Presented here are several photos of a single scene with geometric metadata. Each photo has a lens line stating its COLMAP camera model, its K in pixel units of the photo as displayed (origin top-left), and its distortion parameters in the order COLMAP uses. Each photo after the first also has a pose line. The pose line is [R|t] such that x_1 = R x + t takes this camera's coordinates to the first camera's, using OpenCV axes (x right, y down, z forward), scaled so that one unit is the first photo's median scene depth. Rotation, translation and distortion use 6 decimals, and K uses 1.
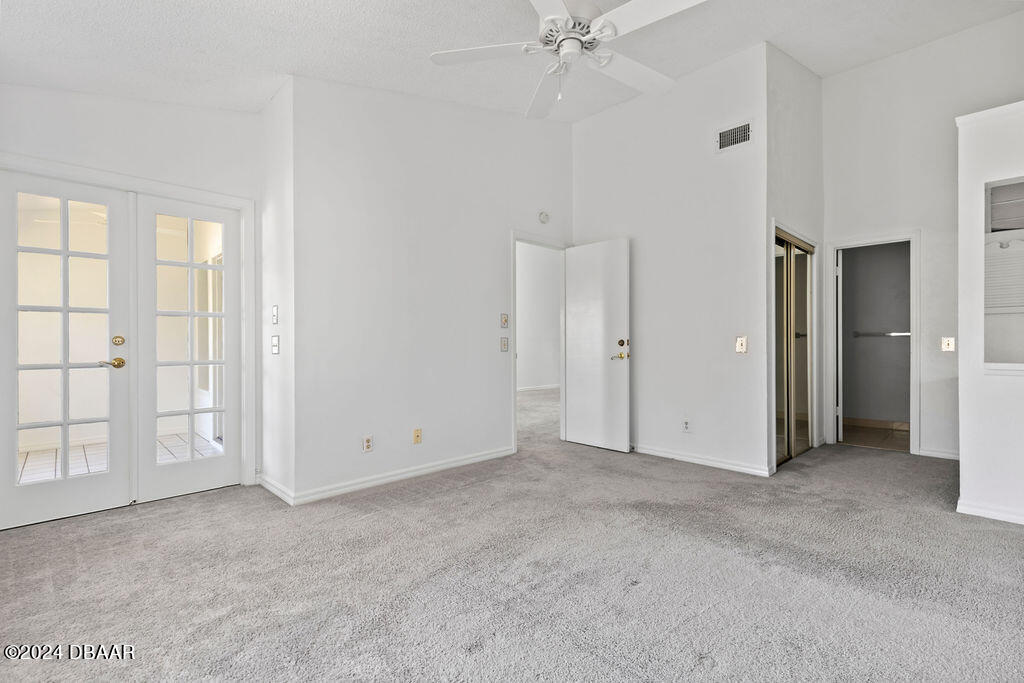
lens RADIAL K [[463.1, 0, 520.1], [0, 463.1, 343.2], [0, 0, 1]] dist [0.019839, -0.000097]
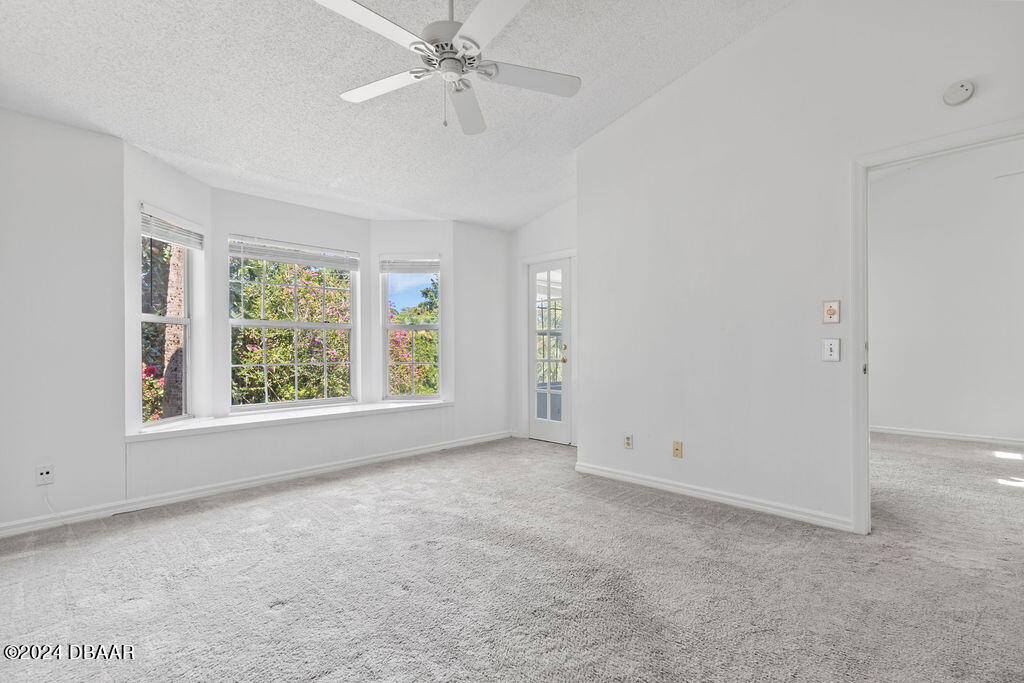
lens RADIAL K [[473.0, 0, 530.1], [0, 473.0, 343.2], [0, 0, 1]] dist [0.014981, -0.000102]
pose [[0.029433, -0.005770, -0.999550, 0.738745], [0.005666, 0.999968, -0.005605, -0.006684], [0.999551, -0.005498, 0.029464, 0.708418]]
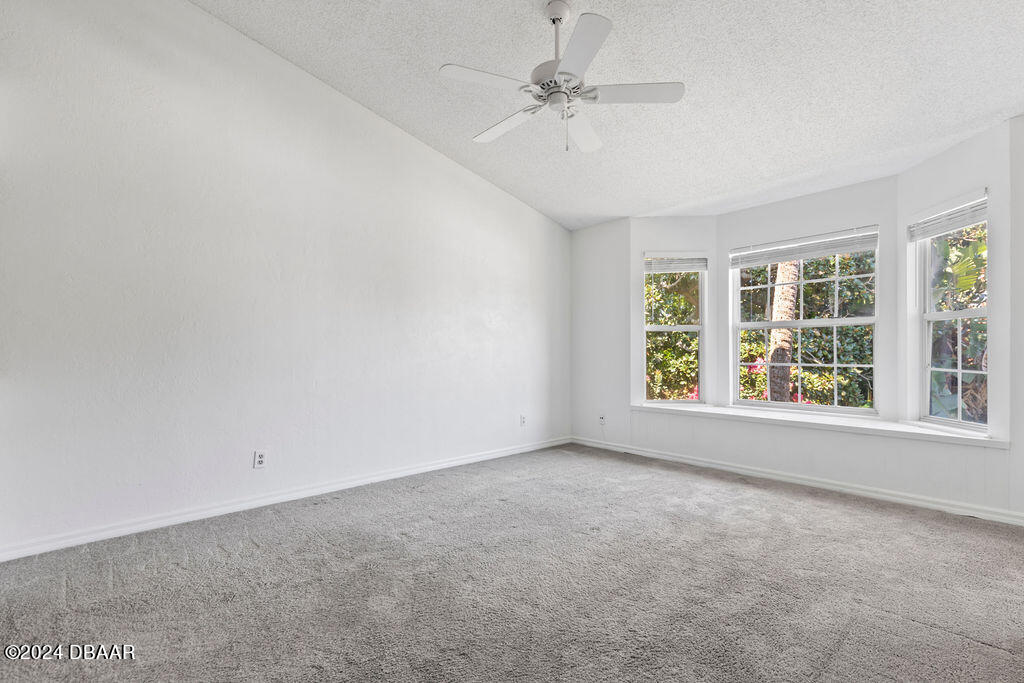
lens RADIAL K [[466.9, 0, 519.3], [0, 466.9, 345.6], [0, 0, 1]] dist [0.016500, -0.000587]
pose [[-0.998844, 0.011311, 0.046721, 0.094712], [0.010582, 0.999819, -0.015825, 0.000328], [-0.046892, -0.015312, -0.998783, 1.360590]]
